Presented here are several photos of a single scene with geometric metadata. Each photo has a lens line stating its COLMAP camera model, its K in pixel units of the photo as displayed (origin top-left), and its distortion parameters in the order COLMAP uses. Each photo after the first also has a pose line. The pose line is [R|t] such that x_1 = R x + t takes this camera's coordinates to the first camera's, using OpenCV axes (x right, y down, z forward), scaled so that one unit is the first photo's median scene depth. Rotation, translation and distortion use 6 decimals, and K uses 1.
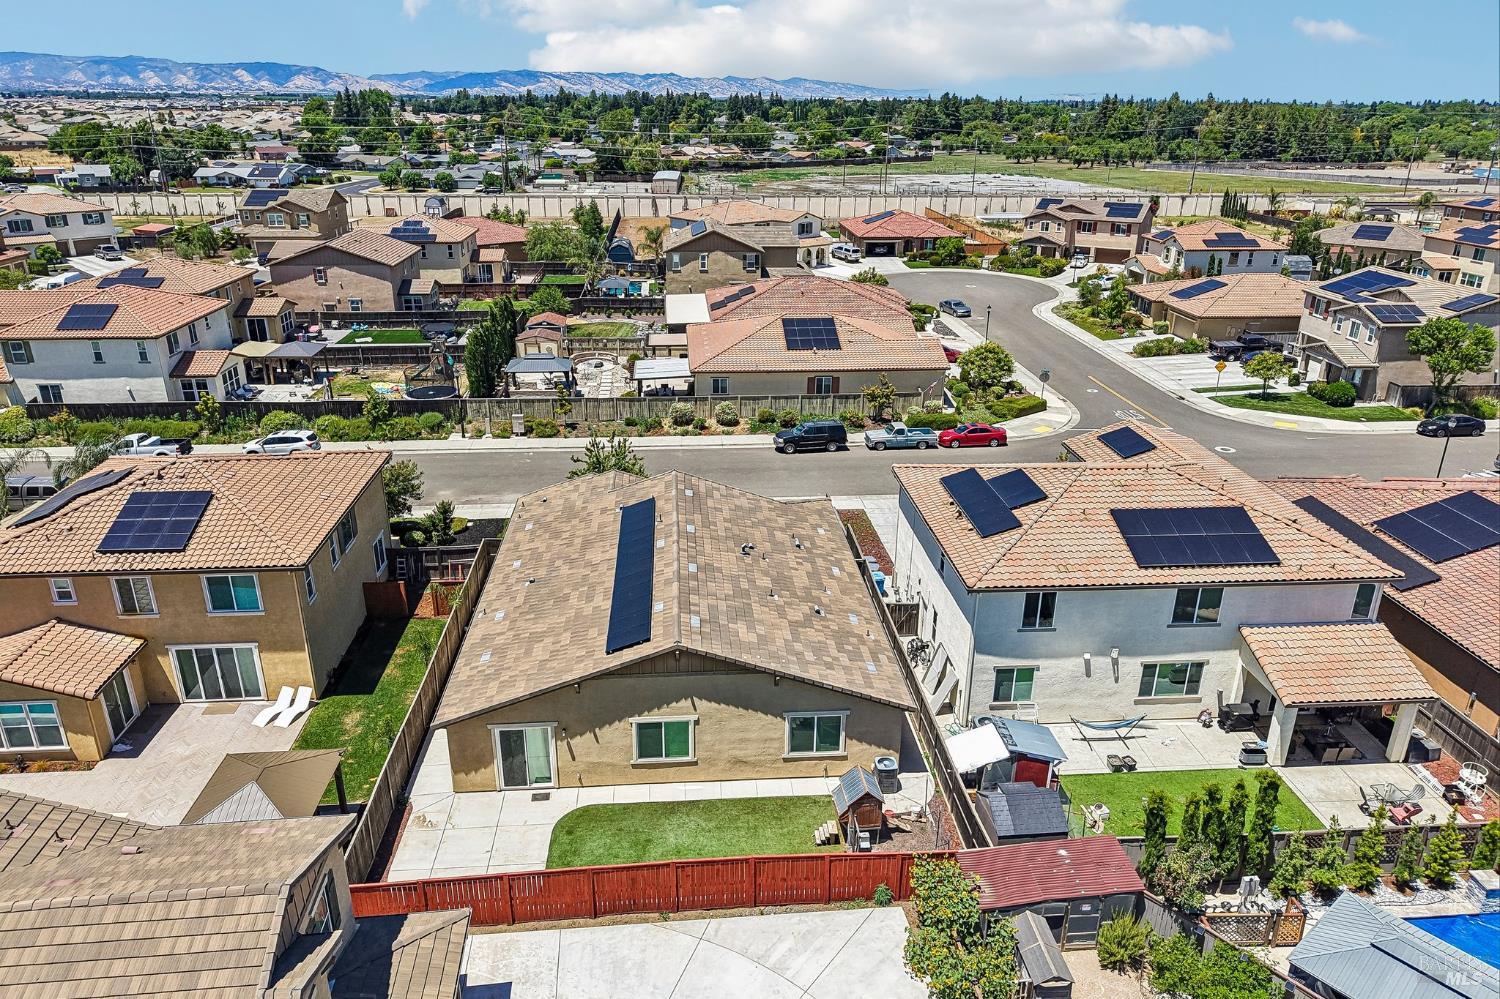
lens RADIAL K [[1002.1, 0, 750.0], [0, 1002.1, 499.5], [0, 0, 1]] dist [0.041545, -0.058008]
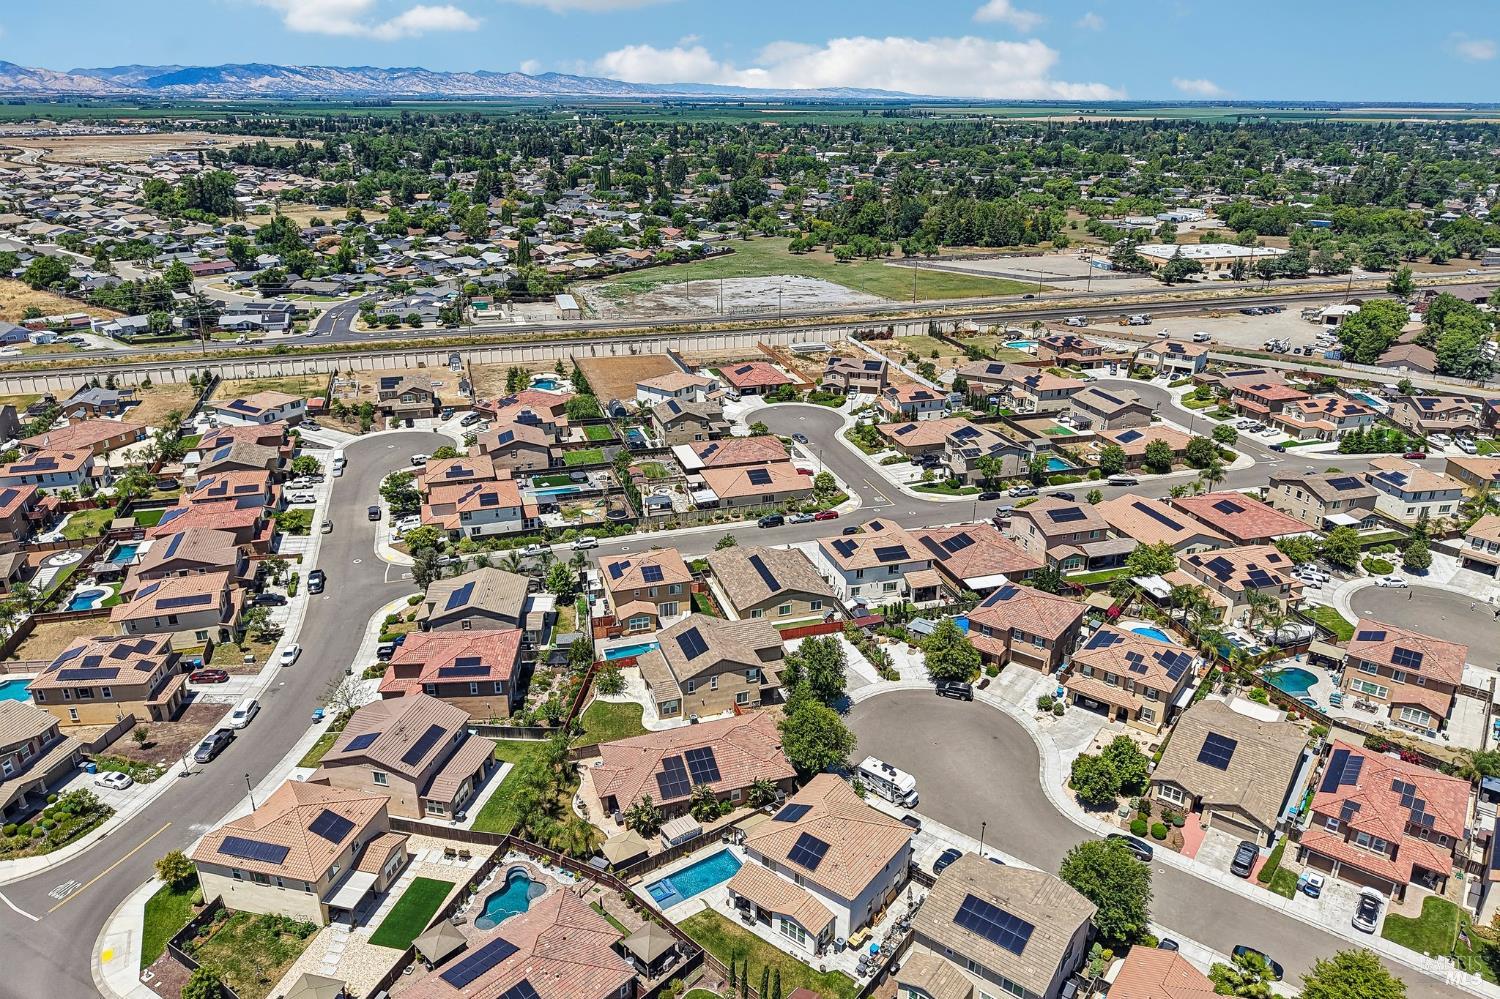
lens RADIAL K [[997.6, 0, 748.3], [0, 997.6, 510.1], [0, 0, 1]] dist [0.048183, -0.061519]
pose [[0.975230, -0.085725, 0.203905, -0.508012], [0.082379, 0.996291, 0.024860, -0.152214], [-0.205280, -0.007447, 0.978675, -1.527227]]
